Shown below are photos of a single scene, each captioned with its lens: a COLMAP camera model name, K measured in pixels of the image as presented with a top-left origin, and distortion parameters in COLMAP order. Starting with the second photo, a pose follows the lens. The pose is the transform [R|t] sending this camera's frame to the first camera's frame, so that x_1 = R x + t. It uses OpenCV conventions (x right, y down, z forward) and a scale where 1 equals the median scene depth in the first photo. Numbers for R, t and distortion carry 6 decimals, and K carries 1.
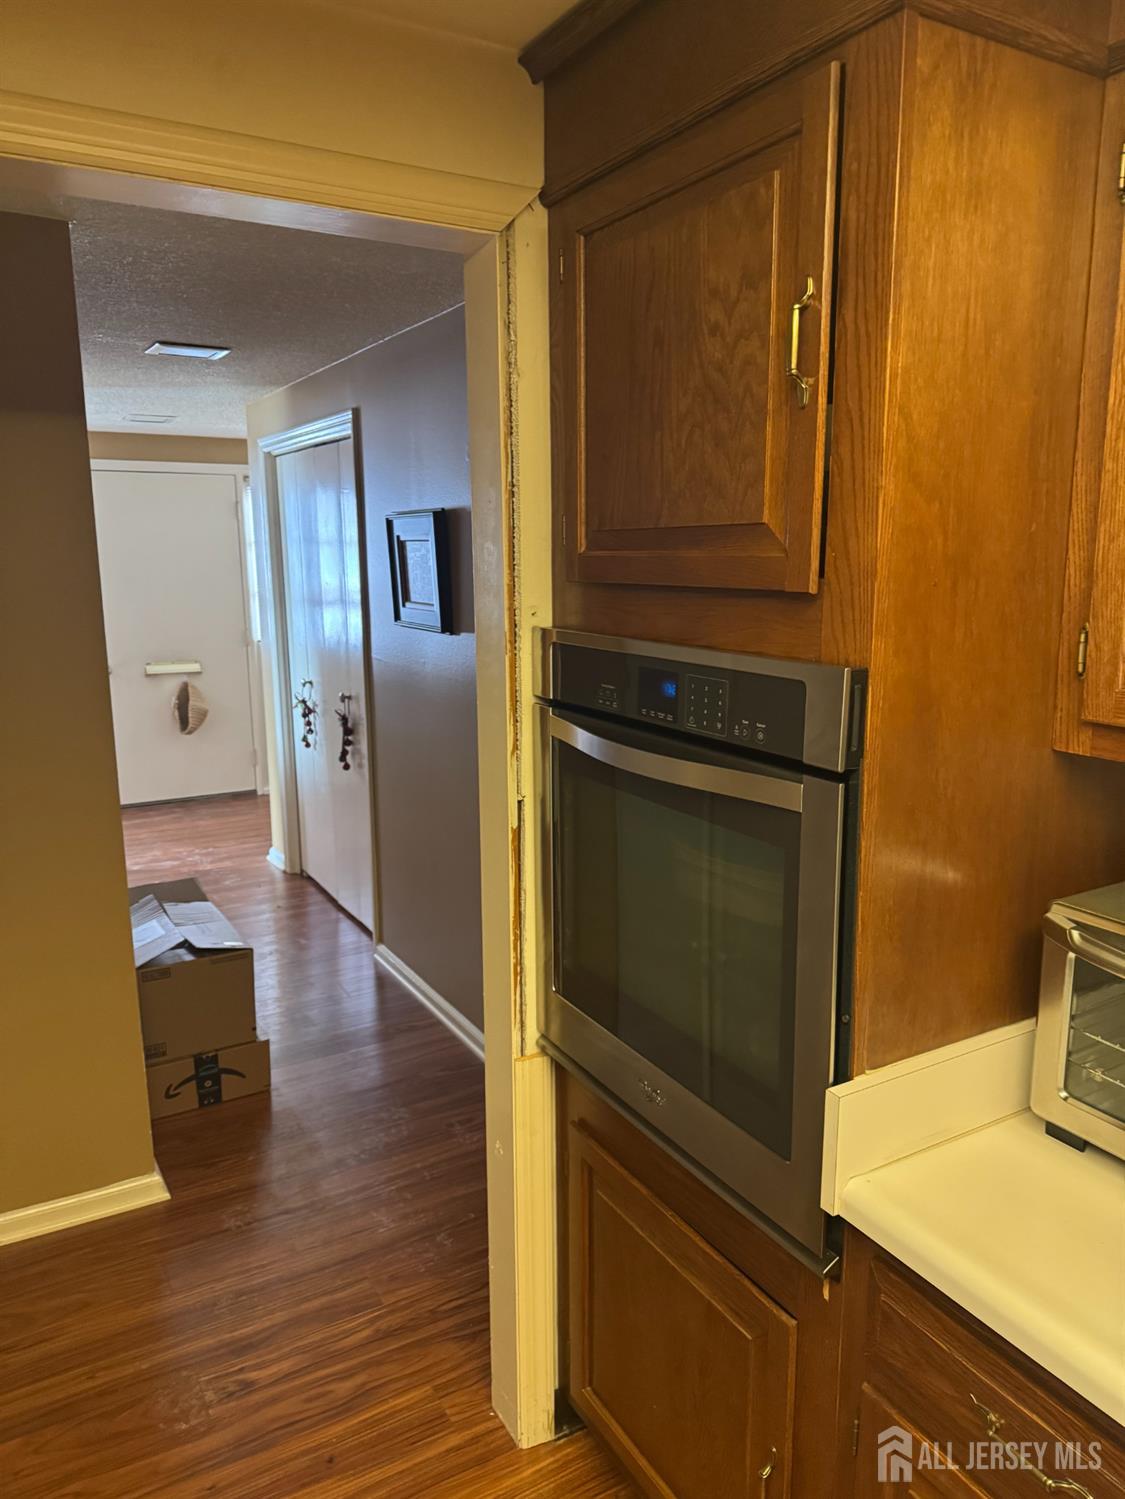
lens RADIAL K [[1041.9, 0, 522.7], [0, 1041.9, 737.4], [0, 0, 1]] dist [0.020706, -0.005028]
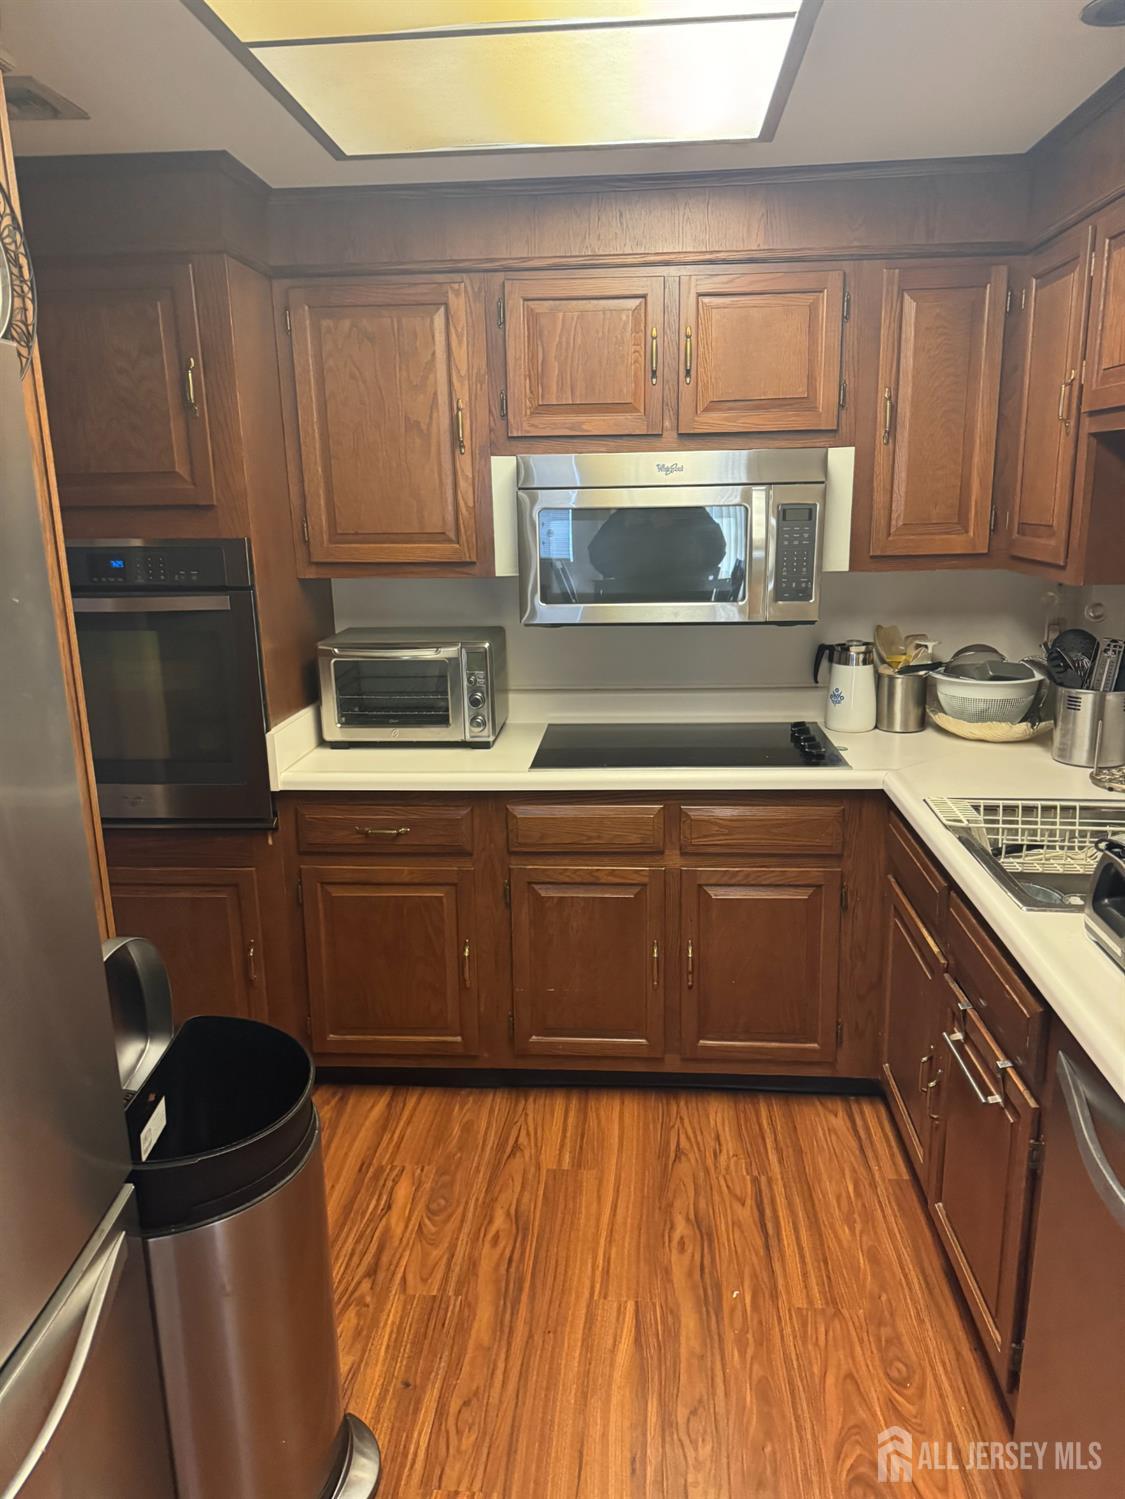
lens RADIAL K [[1069.0, 0, 585.3], [0, 1069.0, 764.9], [0, 0, 1]] dist [0.144181, -0.282291]
pose [[0.550238, -0.213641, 0.807214, -0.517279], [0.165863, 0.975416, 0.145097, 0.078809], [-0.818369, 0.054049, 0.572146, -0.370569]]
